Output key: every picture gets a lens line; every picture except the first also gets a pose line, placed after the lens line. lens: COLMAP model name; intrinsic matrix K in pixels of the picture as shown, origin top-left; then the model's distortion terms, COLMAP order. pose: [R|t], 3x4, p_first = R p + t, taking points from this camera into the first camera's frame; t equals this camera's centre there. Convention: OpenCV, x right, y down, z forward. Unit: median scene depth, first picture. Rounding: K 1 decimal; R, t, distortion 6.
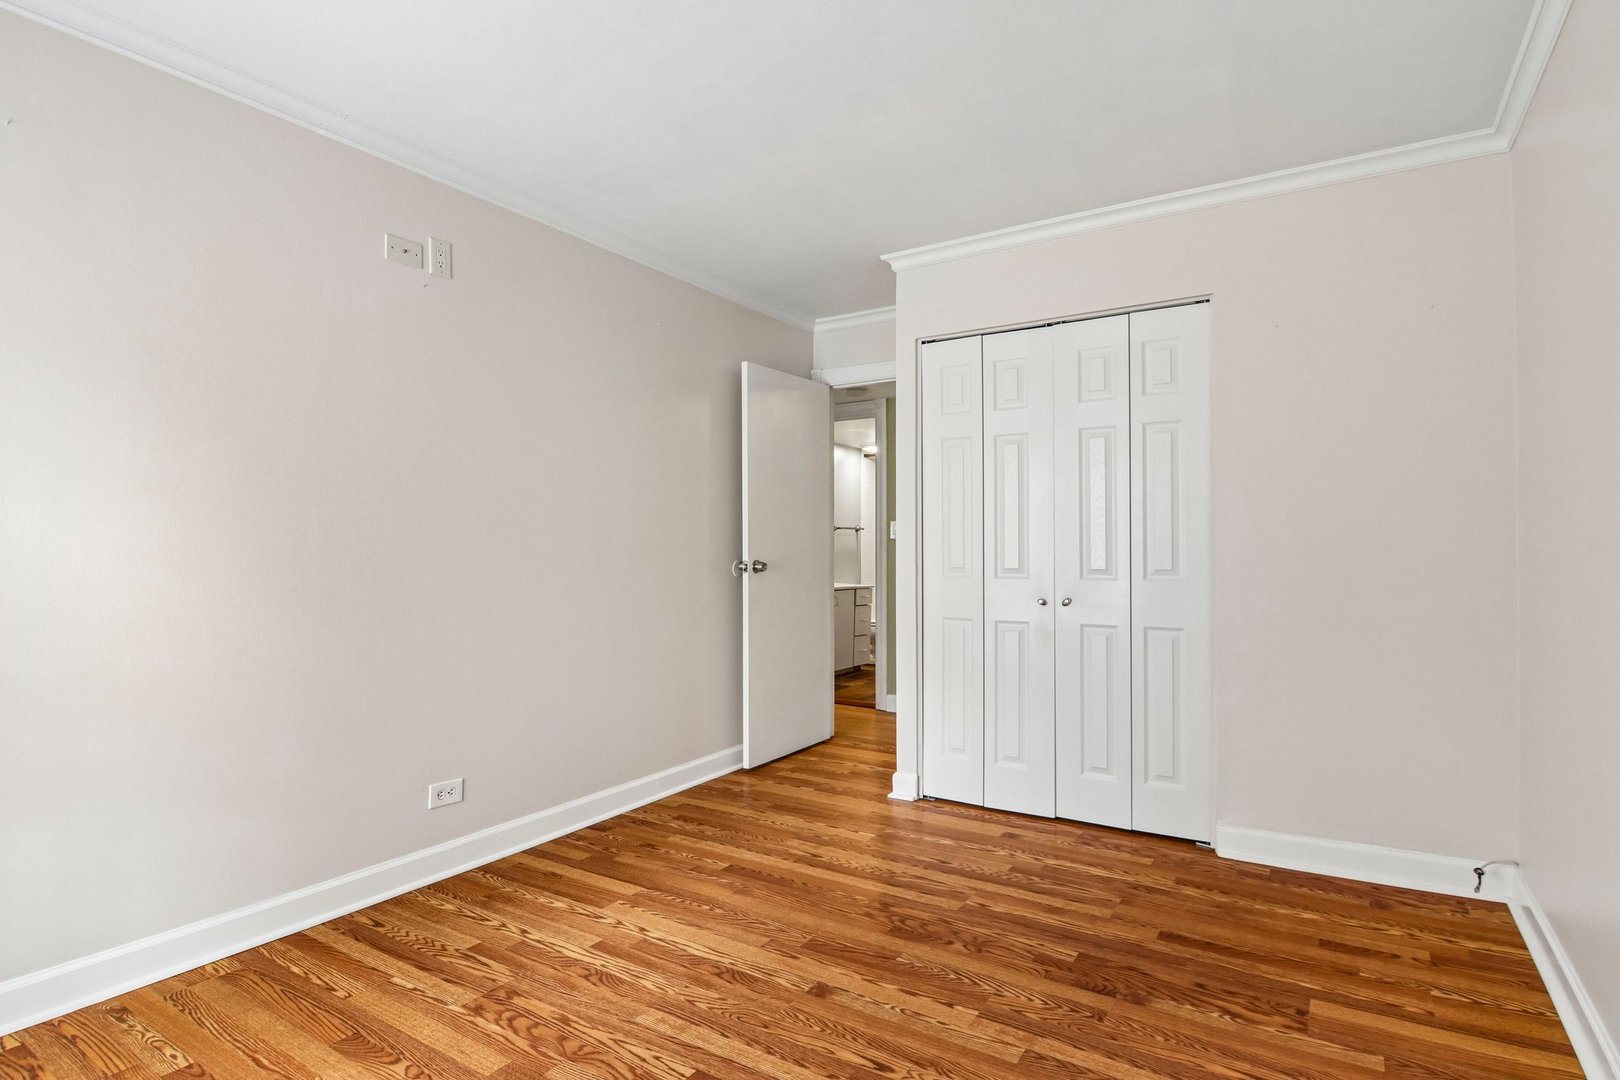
lens RADIAL K [[829.4, 0, 810.0], [0, 829.4, 542.7], [0, 0, 1]] dist [-0.009792, -0.007601]
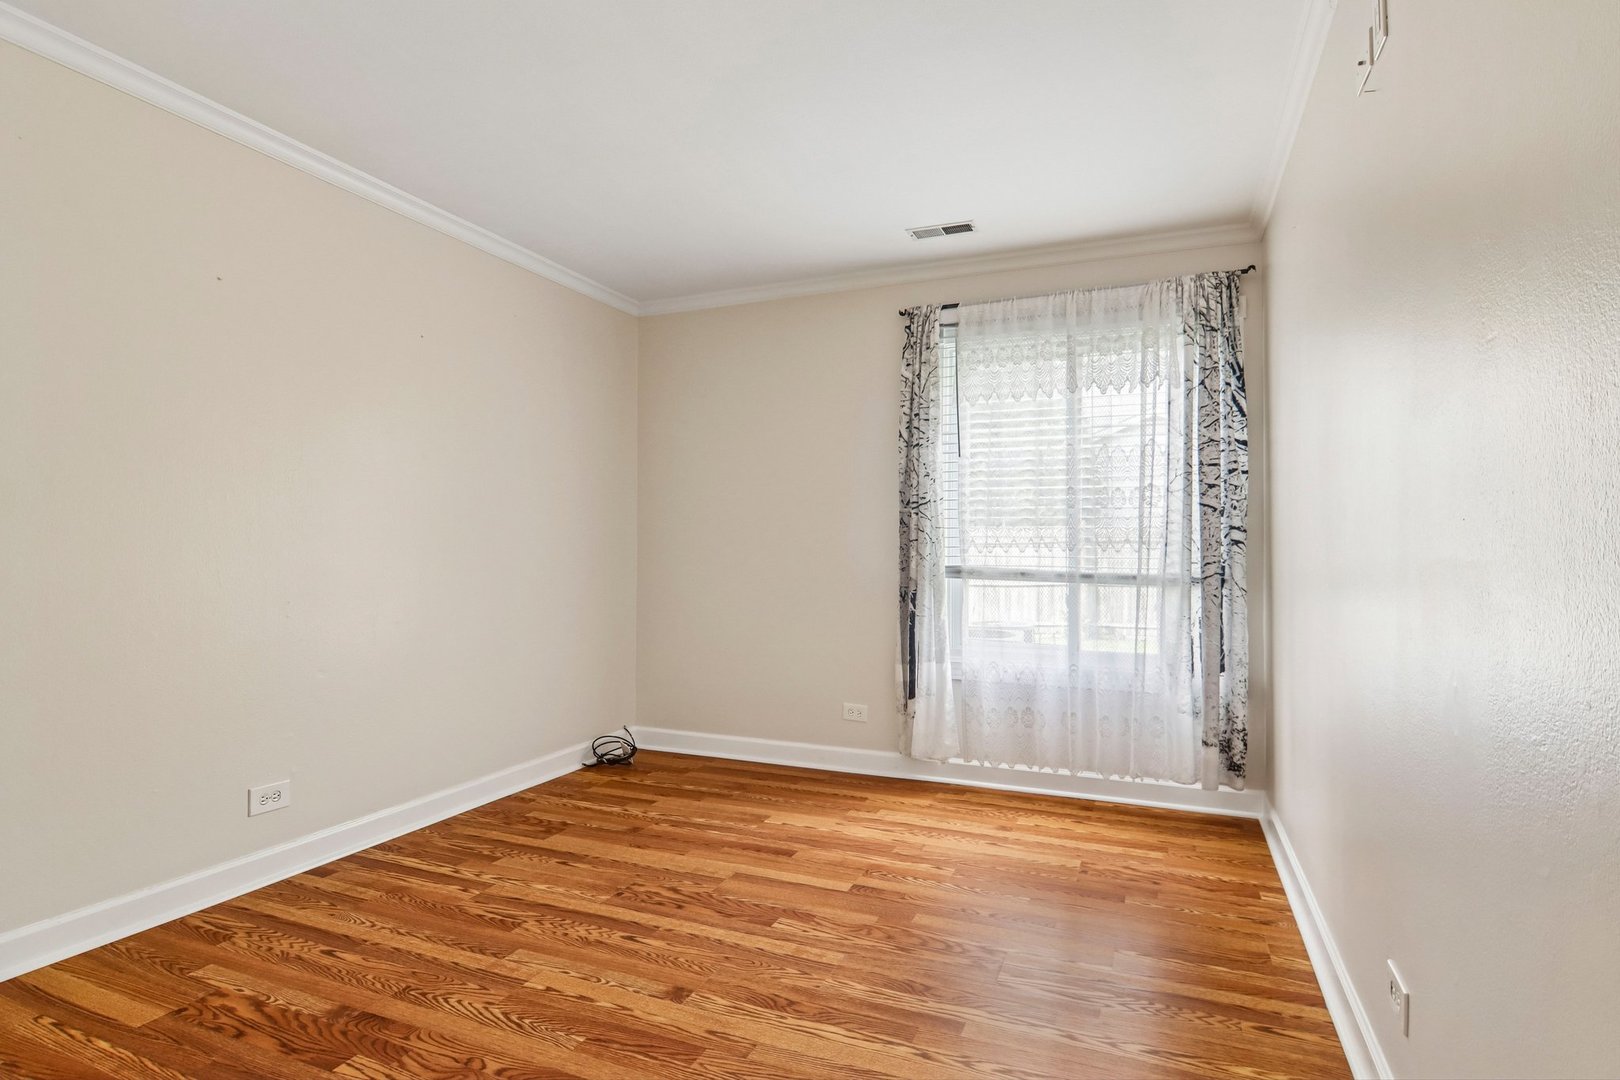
lens RADIAL K [[829.4, 0, 811.4], [0, 829.4, 543.3], [0, 0, 1]] dist [-0.009792, -0.007601]
pose [[-0.984296, -0.004788, -0.176462, 0.033160], [-0.002339, 0.999898, -0.014081, 0.028463], [0.176511, -0.013447, -0.984207, 1.998498]]
